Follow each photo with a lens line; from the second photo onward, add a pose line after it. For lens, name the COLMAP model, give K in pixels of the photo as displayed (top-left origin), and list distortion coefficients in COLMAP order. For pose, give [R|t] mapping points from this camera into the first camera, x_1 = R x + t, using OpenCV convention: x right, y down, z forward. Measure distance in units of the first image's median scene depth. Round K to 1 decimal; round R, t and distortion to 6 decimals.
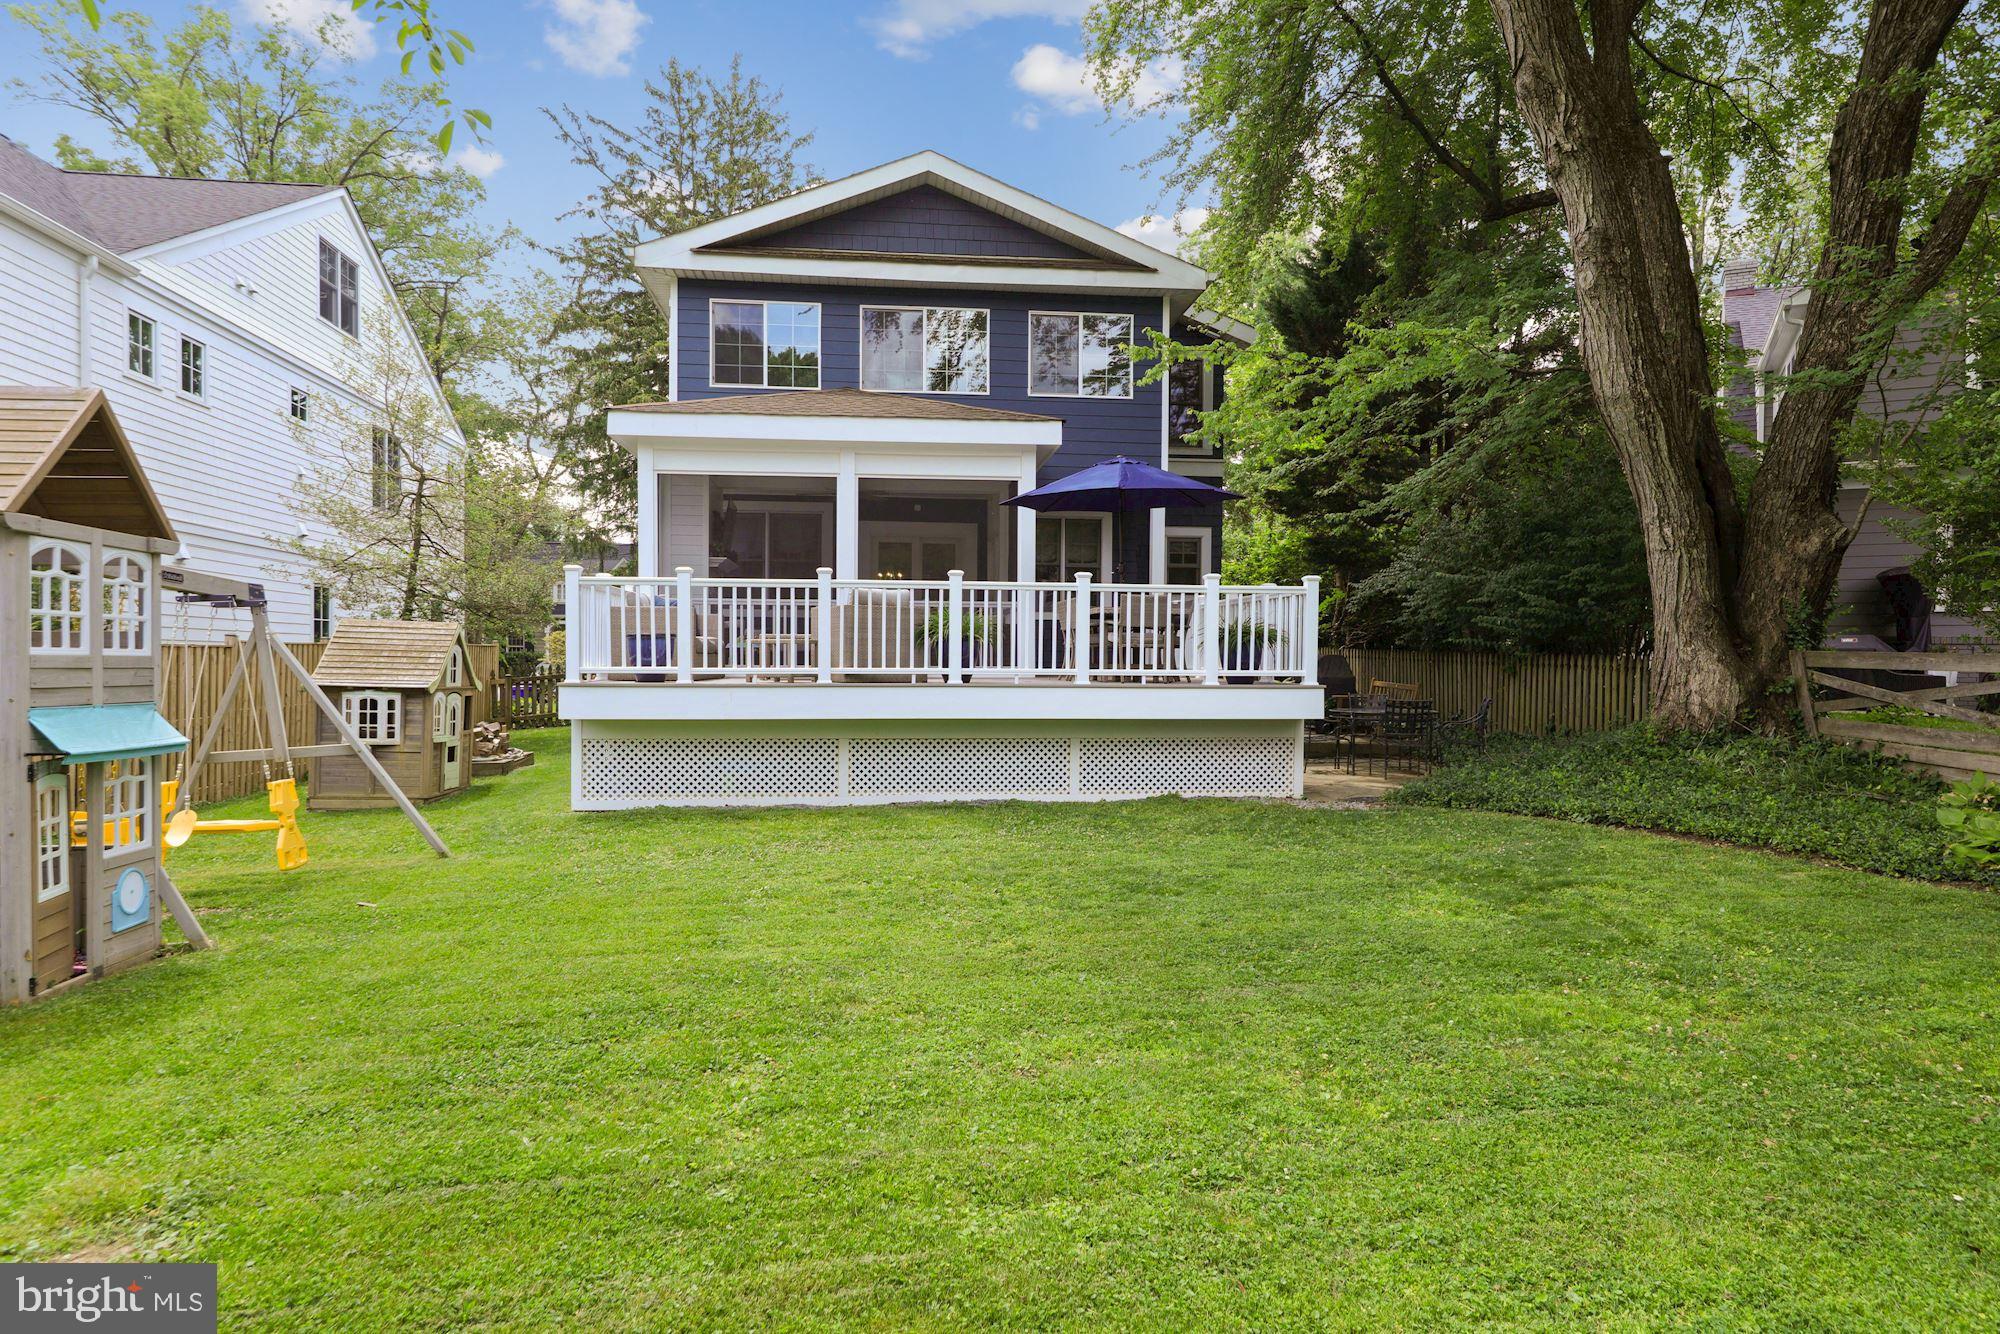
lens RADIAL K [[1221.2, 0, 1000.0], [0, 1221.2, 667.0], [0, 0, 1]] dist [0.022638, -0.004508]
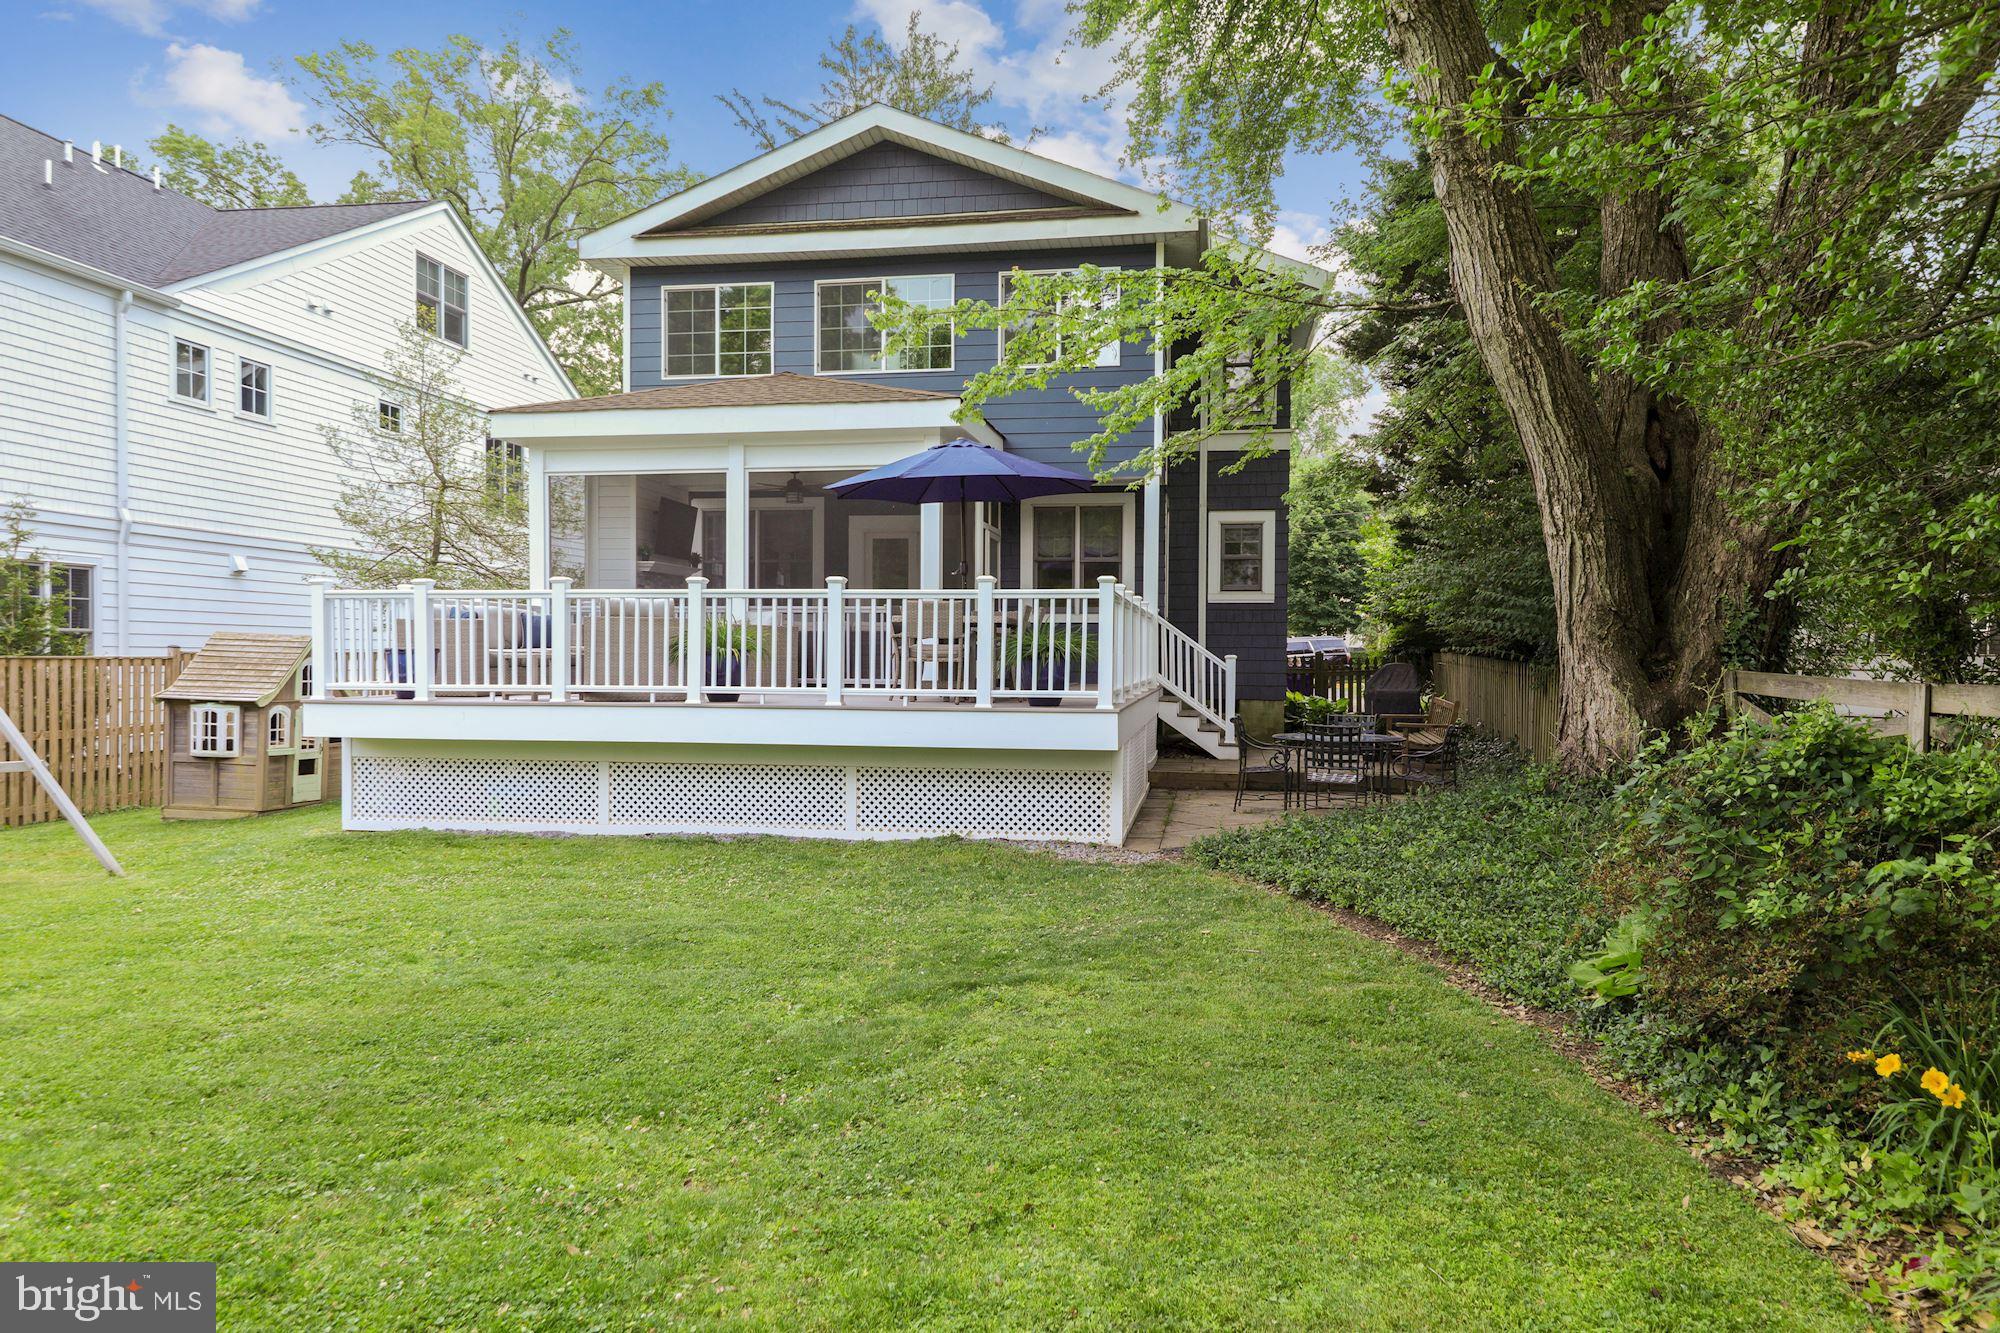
lens RADIAL K [[1344.4, 0, 1000.0], [0, 1344.4, 666.5], [0, 0, 1]] dist [0.019575, 0.004079]
pose [[0.960464, 0.002607, -0.278393, 0.345629], [-0.002240, 0.999996, 0.001636, -0.011957], [0.278396, -0.000948, 0.960466, 0.087071]]
